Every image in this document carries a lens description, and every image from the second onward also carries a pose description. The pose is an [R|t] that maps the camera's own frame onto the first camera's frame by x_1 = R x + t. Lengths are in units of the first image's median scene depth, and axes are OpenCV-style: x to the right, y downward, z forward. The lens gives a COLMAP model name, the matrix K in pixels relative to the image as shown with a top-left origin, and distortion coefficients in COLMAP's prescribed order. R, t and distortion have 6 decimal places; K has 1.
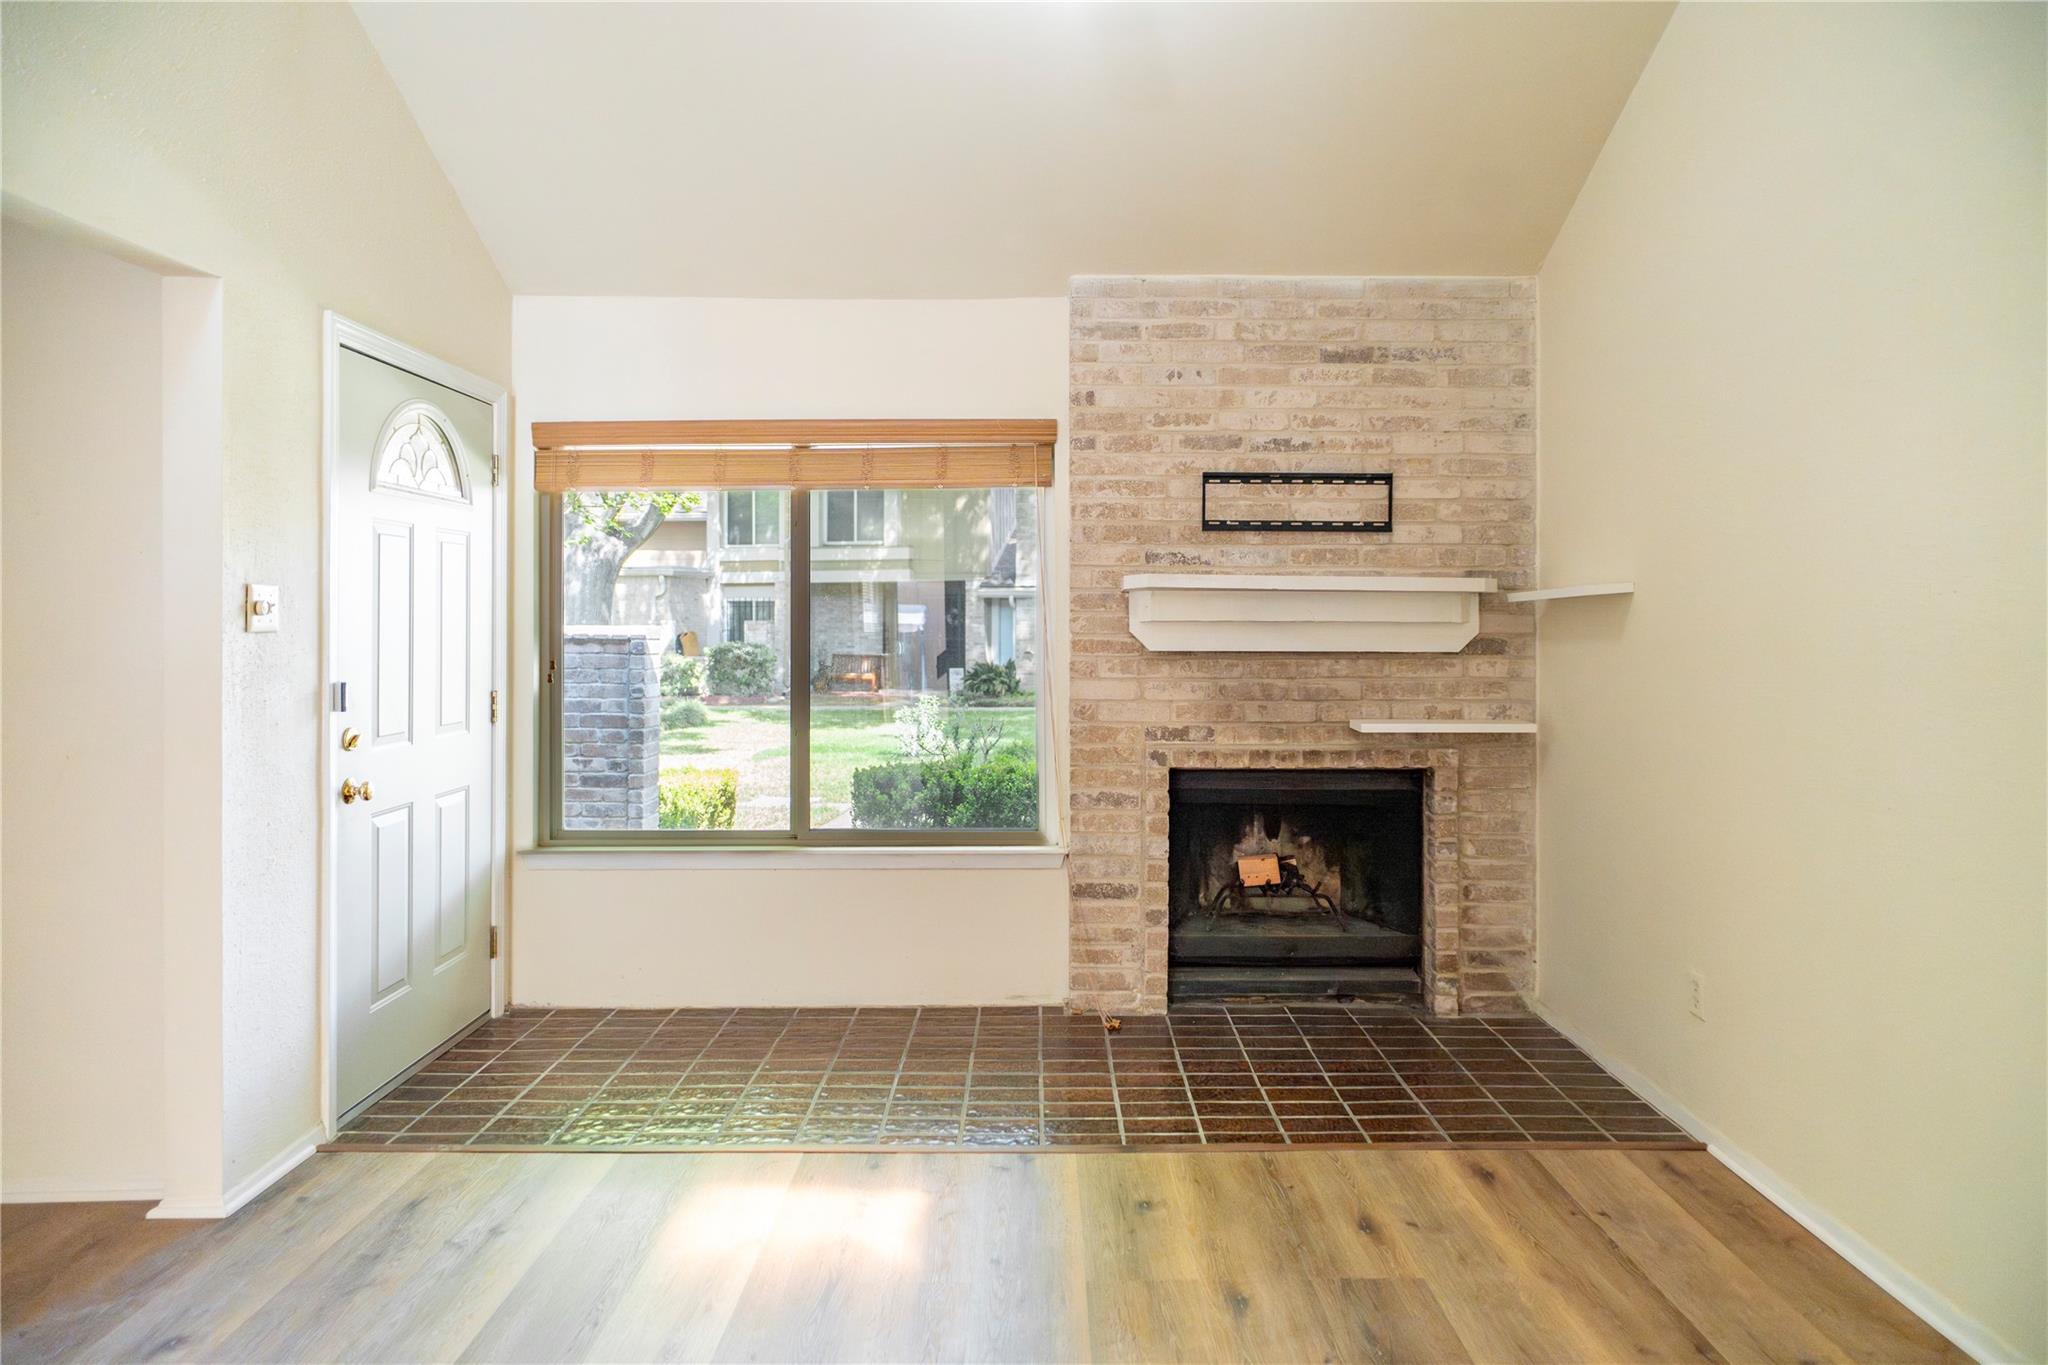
lens RADIAL K [[1243.5, 0, 1065.4], [0, 1243.5, 619.4], [0, 0, 1]] dist [-0.004487, 0.001694]
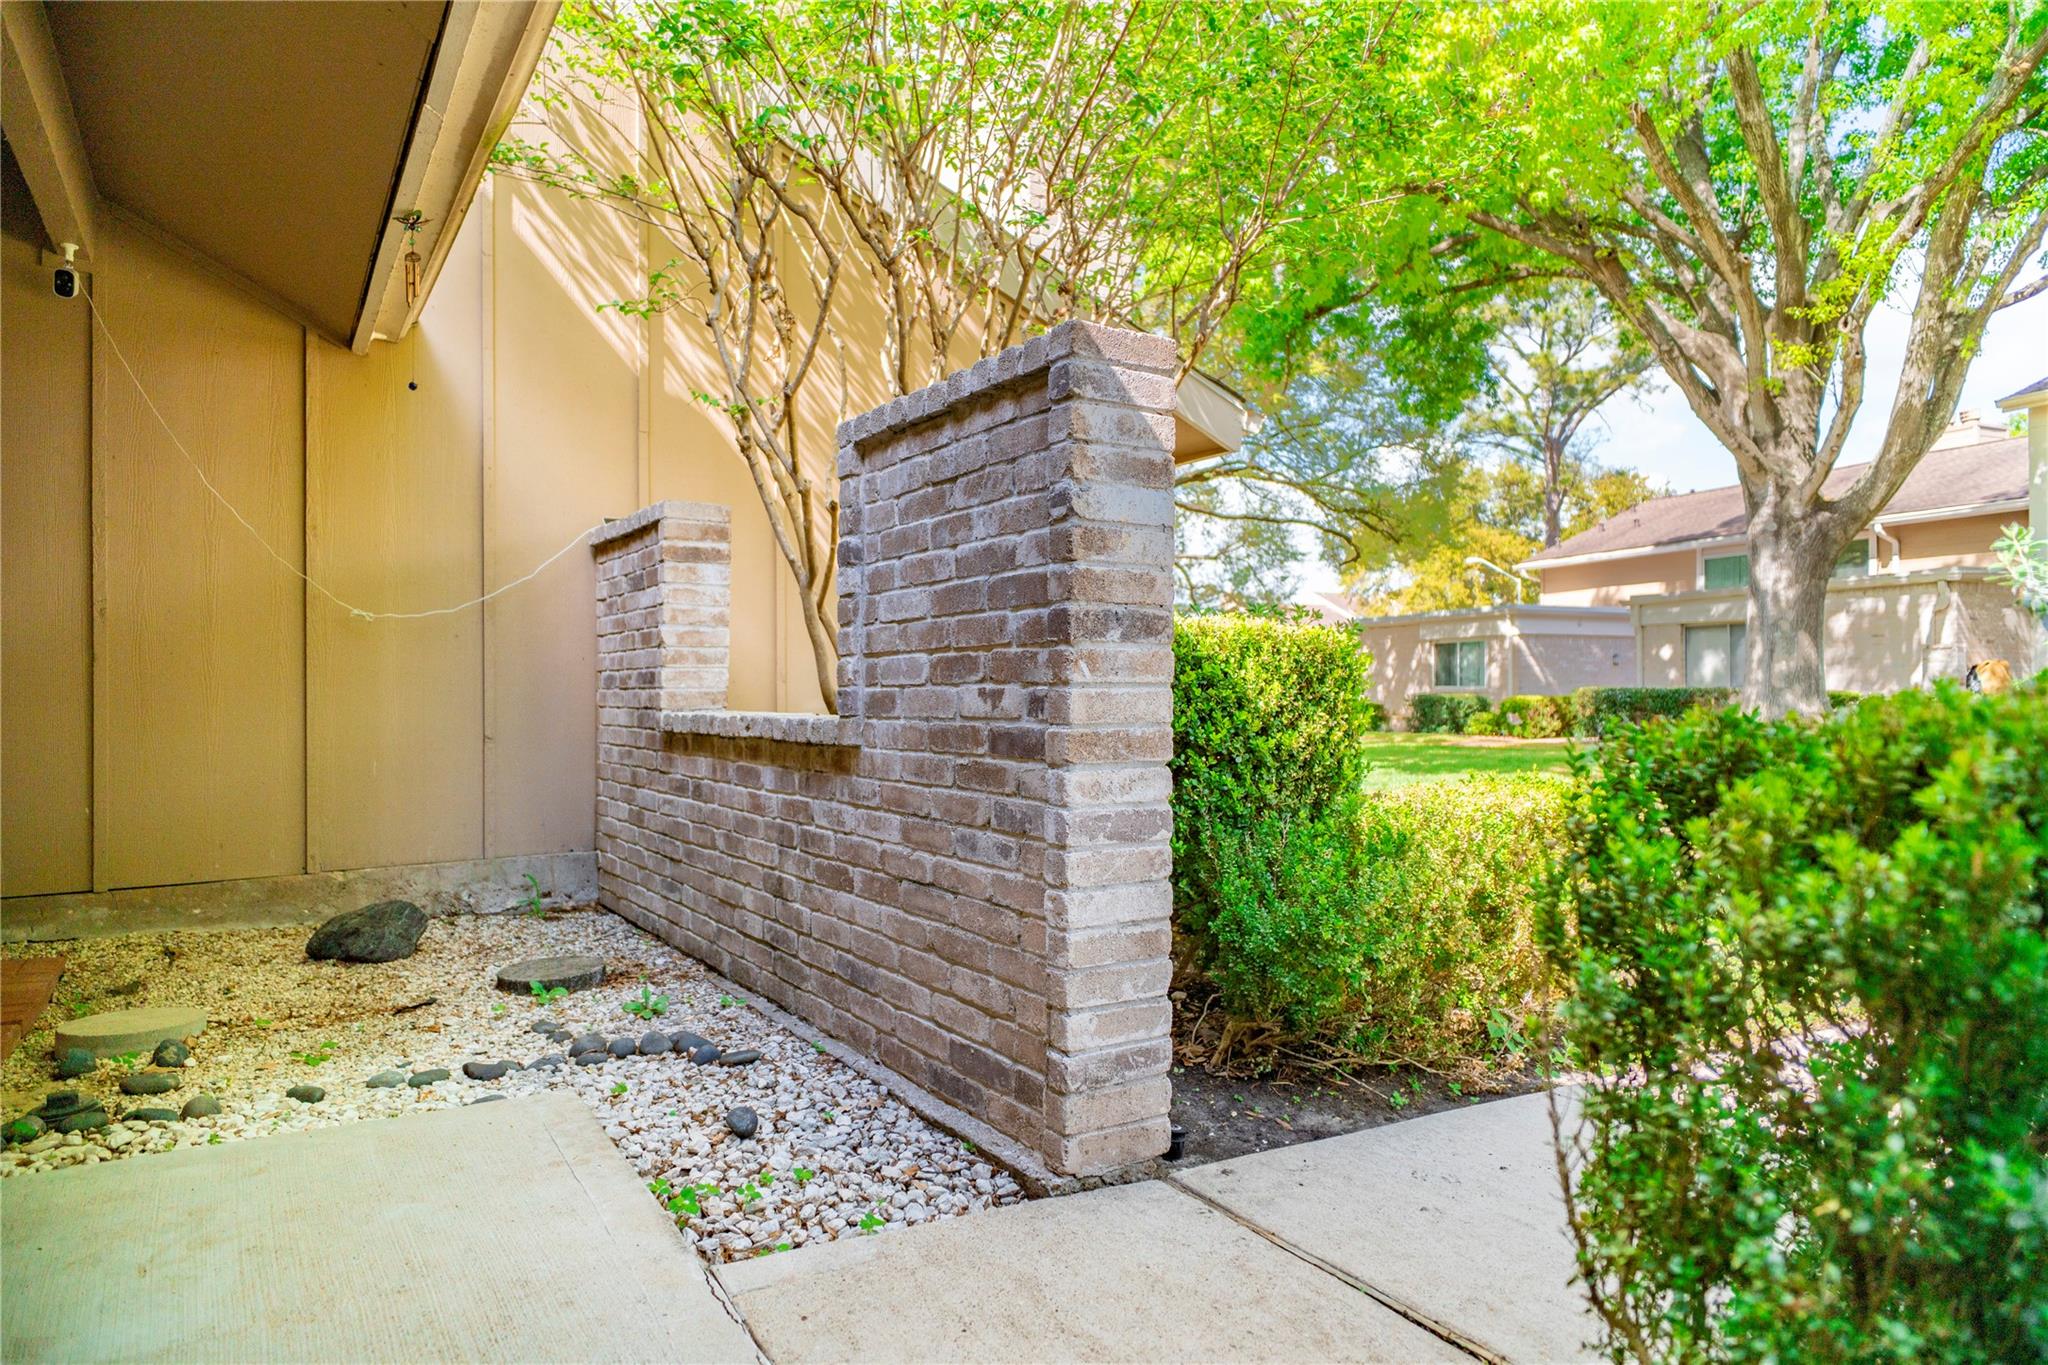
lens RADIAL K [[1208.6, 0, 1026.6], [0, 1208.6, 688.0], [0, 0, 1]] dist [0.004901, 0.001616]
pose [[0.529362, -0.010075, -0.848336, -0.068897], [0.014726, 0.999888, -0.002685, 0.165374], [0.848268, -0.011071, 0.529451, 1.165856]]
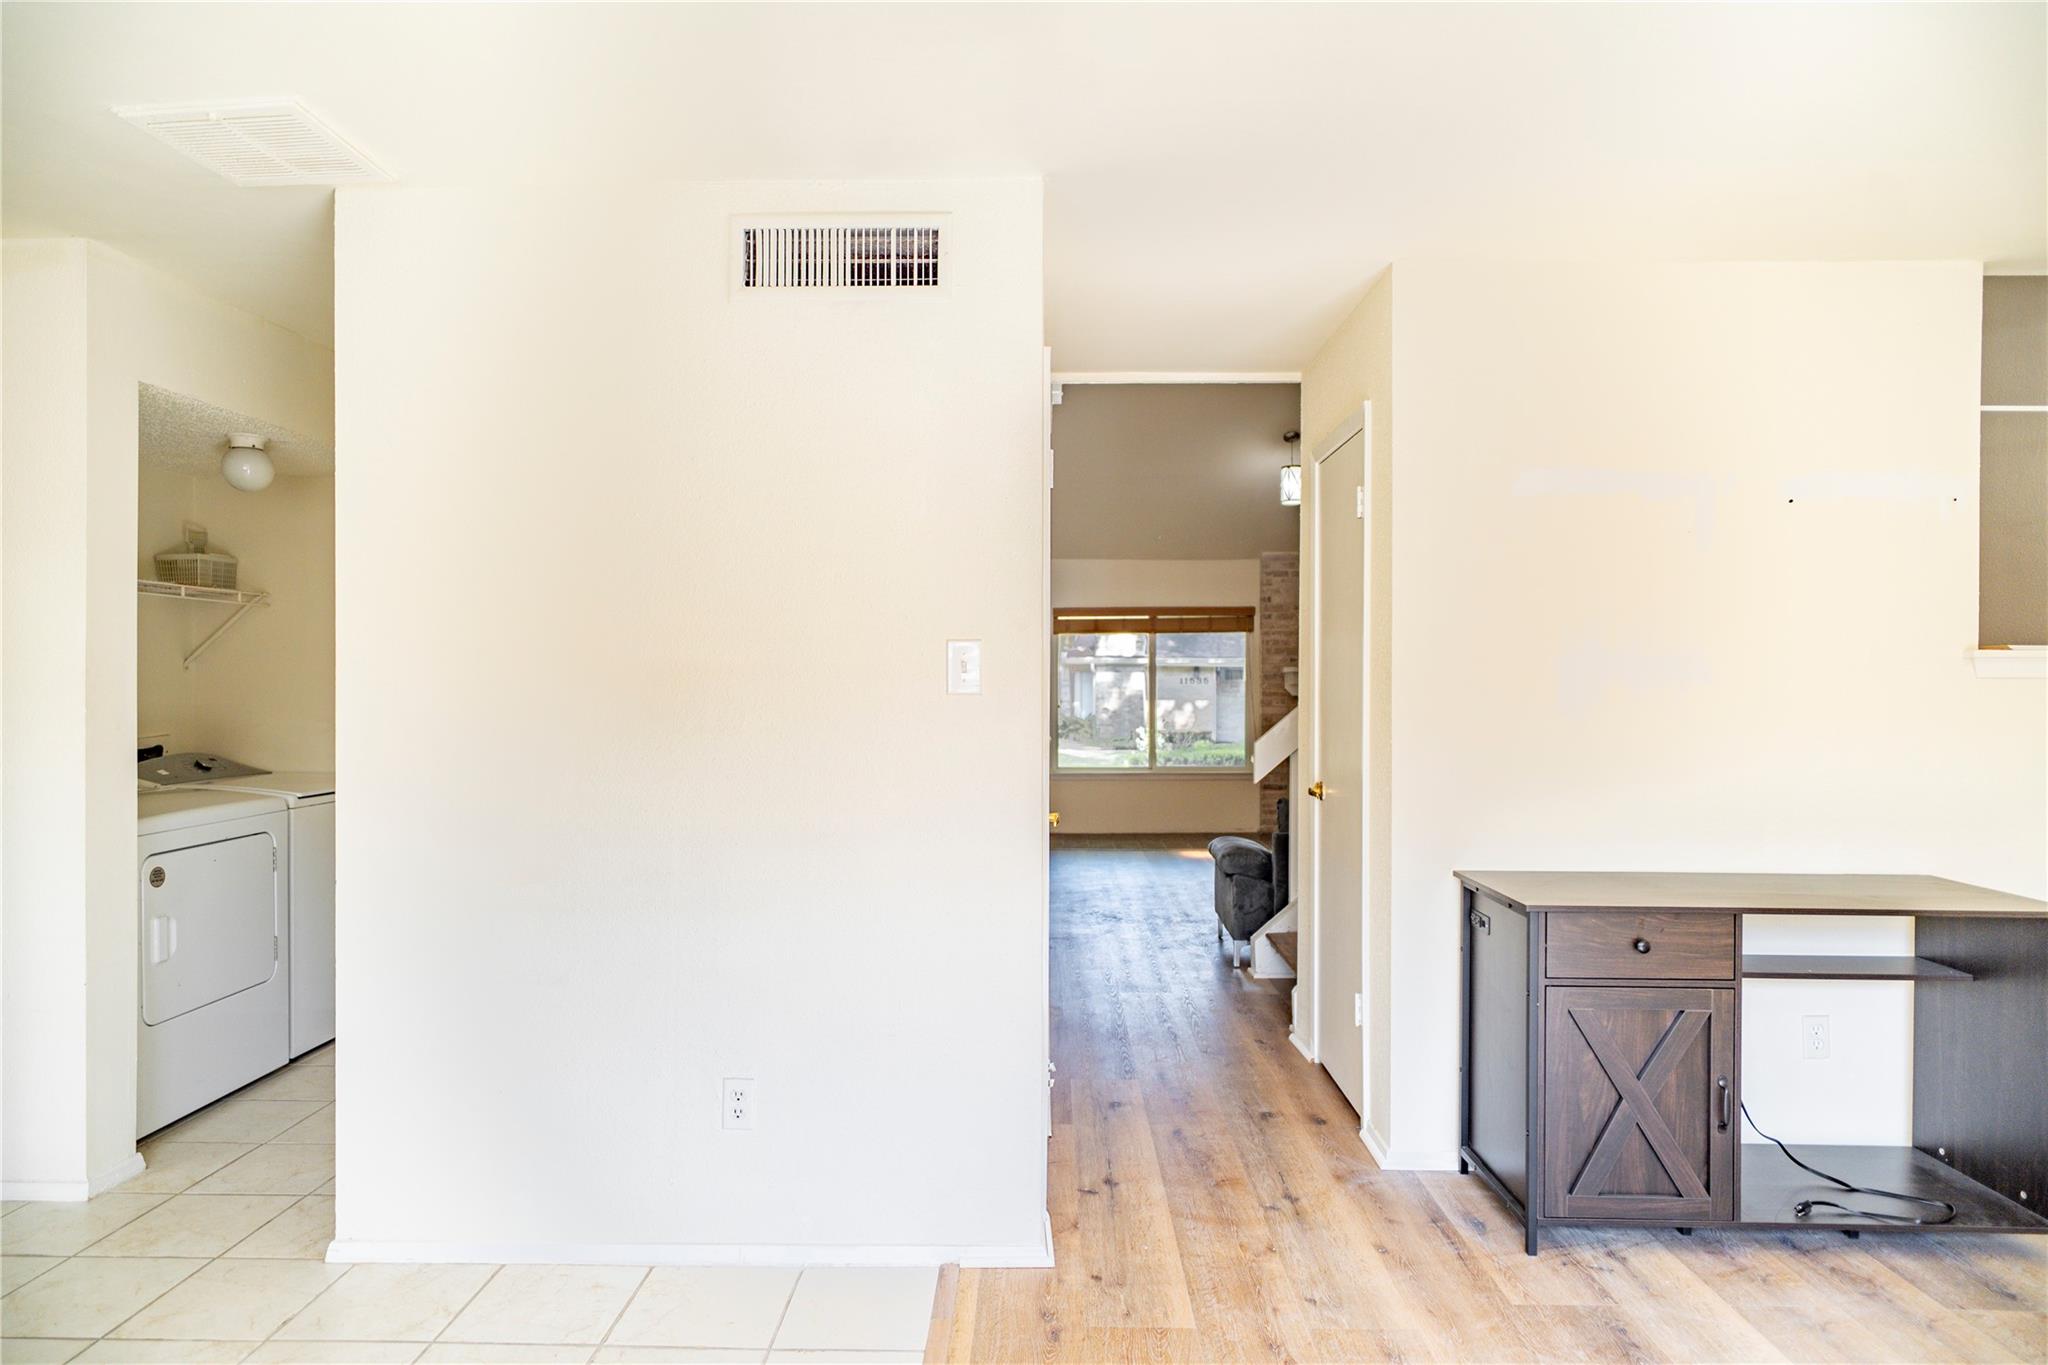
lens RADIAL K [[1213.6, 0, 1038.2], [0, 1213.6, 684.7], [0, 0, 1]] dist [-0.001087, 0.000342]
pose [[0.999464, -0.002384, -0.032635, -0.382840], [0.002470, 0.999994, 0.002599, -0.005841], [0.032628, -0.002678, 0.999464, -1.571215]]
